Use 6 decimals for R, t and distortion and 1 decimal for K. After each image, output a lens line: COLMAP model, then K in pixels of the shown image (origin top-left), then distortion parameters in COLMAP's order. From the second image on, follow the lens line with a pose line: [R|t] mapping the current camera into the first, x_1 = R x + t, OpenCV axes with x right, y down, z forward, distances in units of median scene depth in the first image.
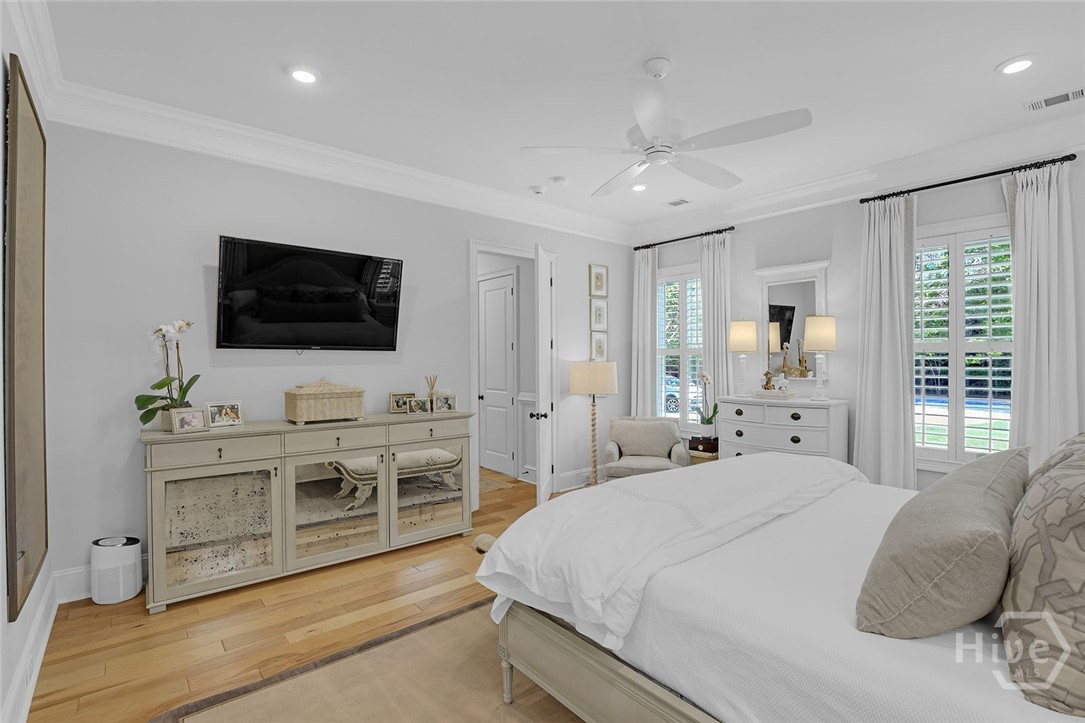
lens RADIAL K [[508.1, 0, 551.2], [0, 508.1, 359.1], [0, 0, 1]] dist [-0.019927, 0.001821]
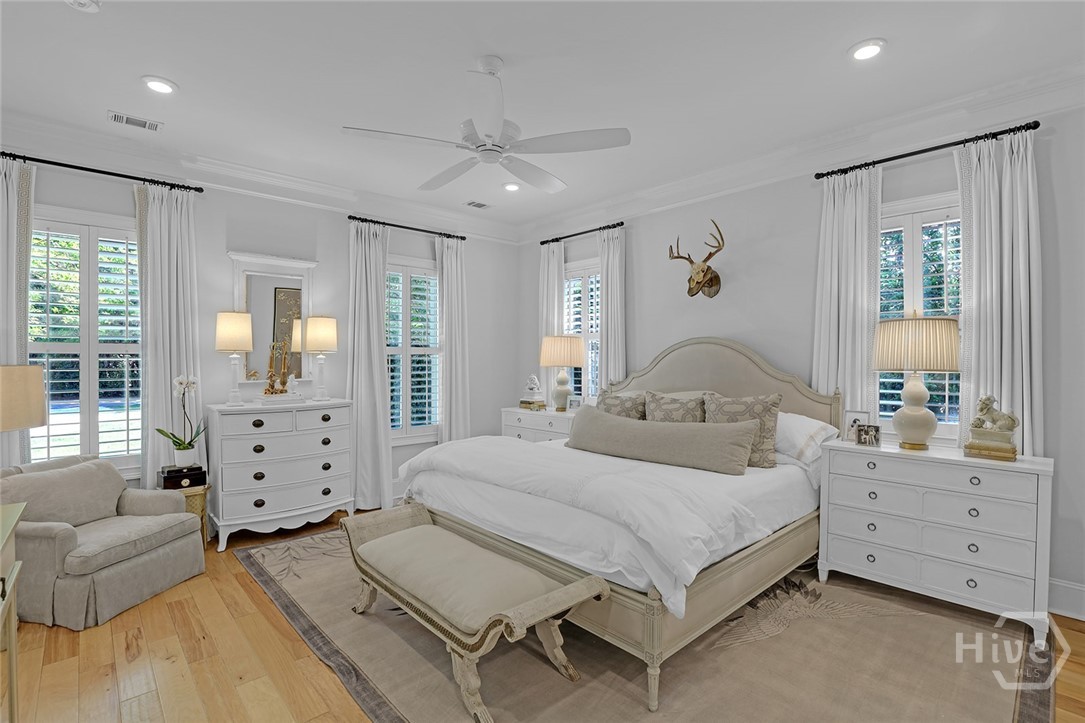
lens RADIAL K [[513.1, 0, 539.8], [0, 513.1, 365.4], [0, 0, 1]] dist [-0.010876, 0.001360]
pose [[-0.023617, -0.010112, 0.999670, -0.484139], [0.001301, 0.999948, 0.010146, 0.001664], [-0.999720, 0.001540, -0.023602, 0.560959]]
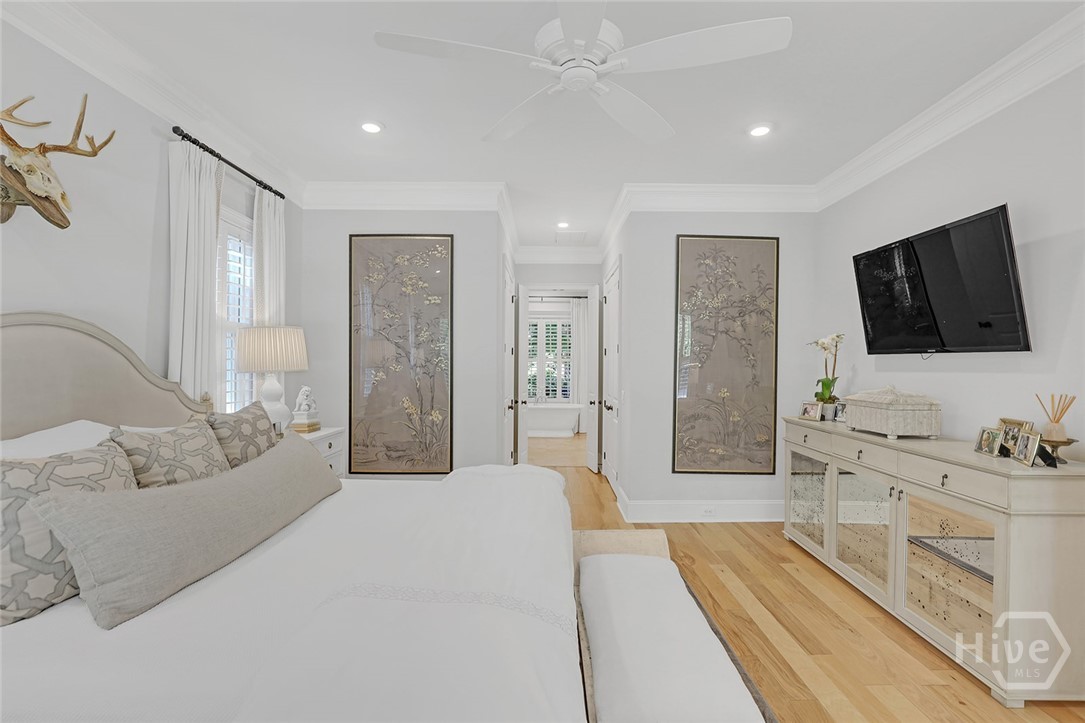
lens RADIAL K [[508.1, 0, 551.2], [0, 508.1, 359.1], [0, 0, 1]] dist [-0.019927, 0.001821]
pose [[-0.642419, -0.012924, -0.766244, 0.471614], [-0.008886, 0.999916, -0.009415, 0.003981], [0.766302, 0.000761, -0.642480, 0.864652]]
